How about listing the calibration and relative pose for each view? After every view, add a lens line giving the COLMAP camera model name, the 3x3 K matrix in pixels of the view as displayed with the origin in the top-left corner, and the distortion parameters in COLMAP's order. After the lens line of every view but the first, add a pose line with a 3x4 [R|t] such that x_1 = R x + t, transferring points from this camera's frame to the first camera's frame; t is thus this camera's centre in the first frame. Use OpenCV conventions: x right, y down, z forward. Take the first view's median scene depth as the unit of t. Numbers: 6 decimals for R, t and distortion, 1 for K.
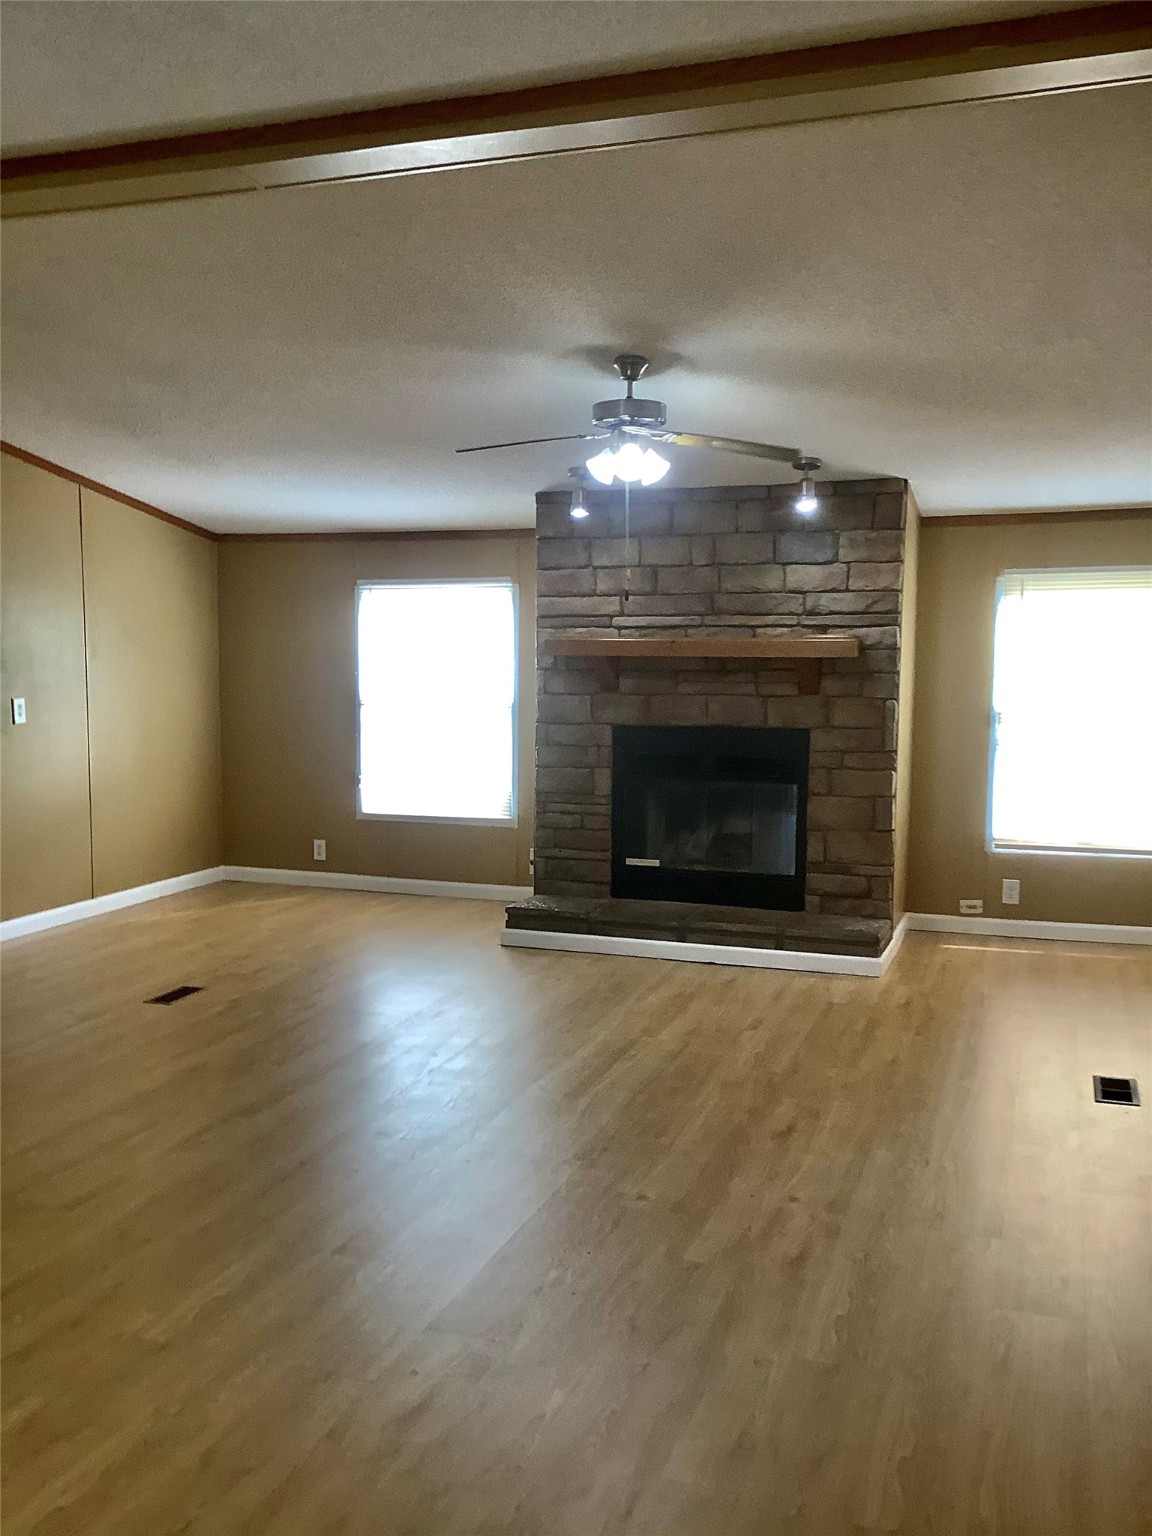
lens RADIAL K [[1392.5, 0, 574.0], [0, 1392.5, 791.3], [0, 0, 1]] dist [0.156822, -0.363500]
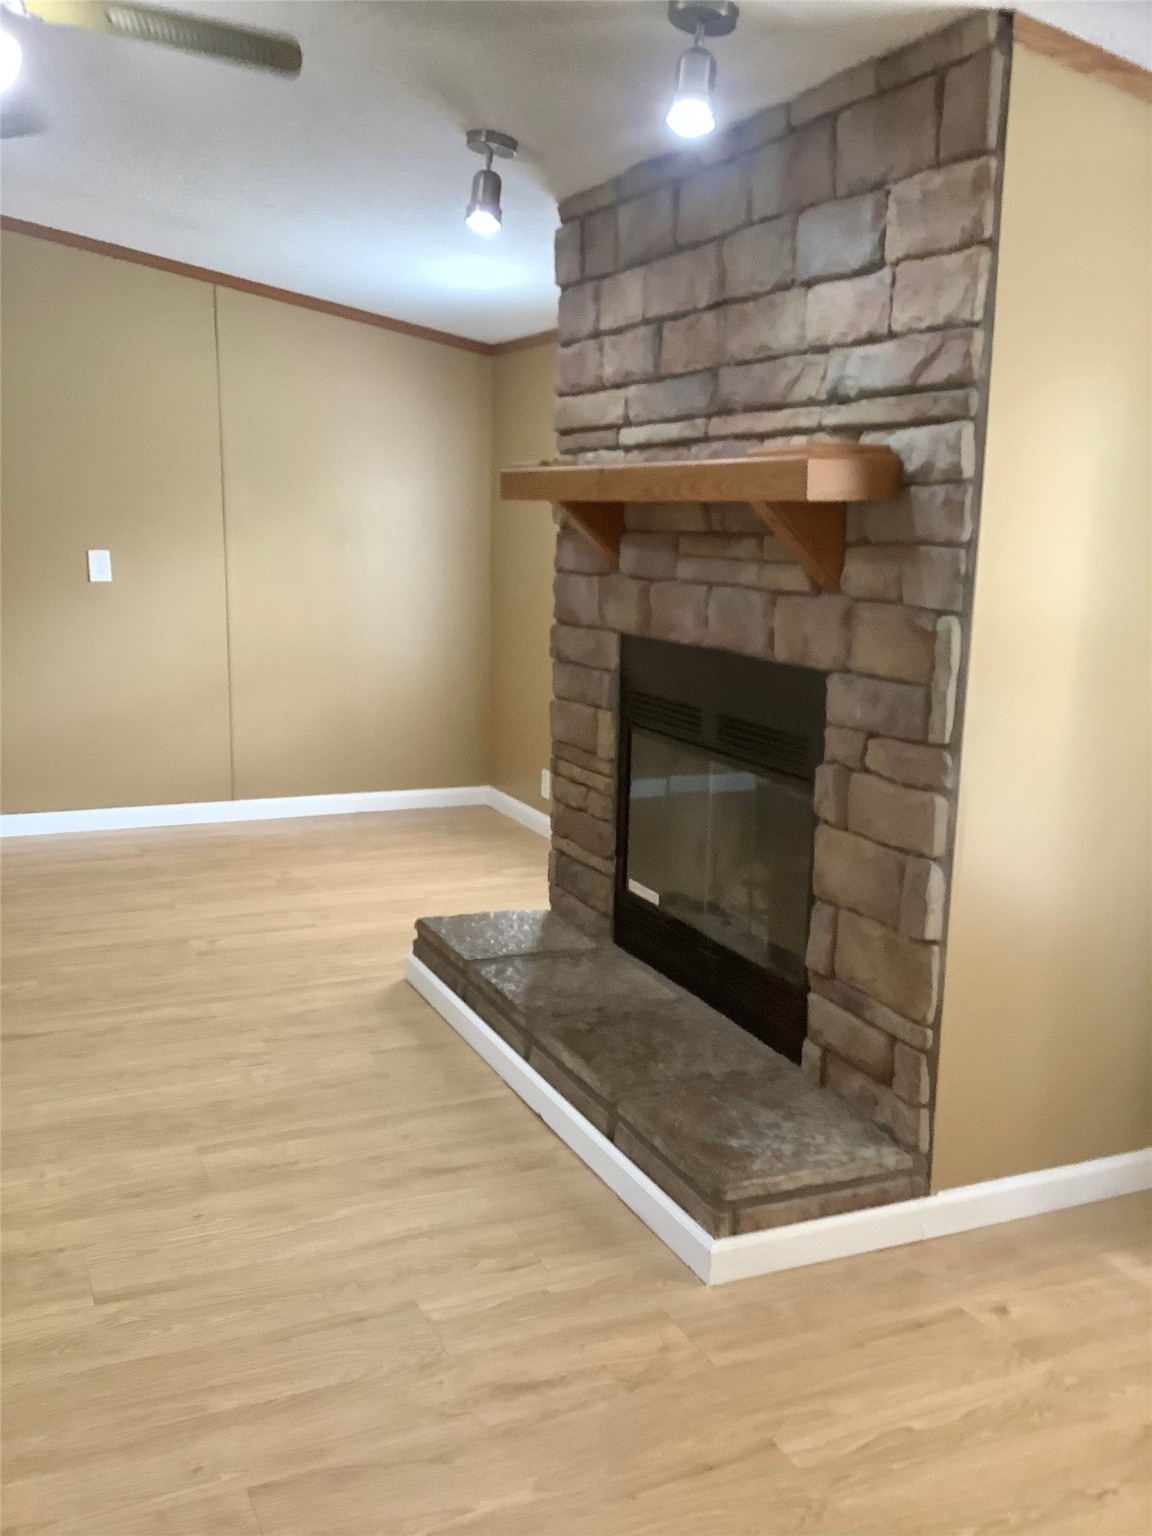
lens RADIAL K [[1392.5, 0, 574.0], [0, 1392.5, 791.3], [0, 0, 1]] dist [0.156822, -0.363500]
pose [[0.677811, 0.152209, -0.719309, 0.437510], [-0.094287, 0.988253, 0.120271, -0.053199], [0.729166, -0.013700, 0.684200, 0.644506]]
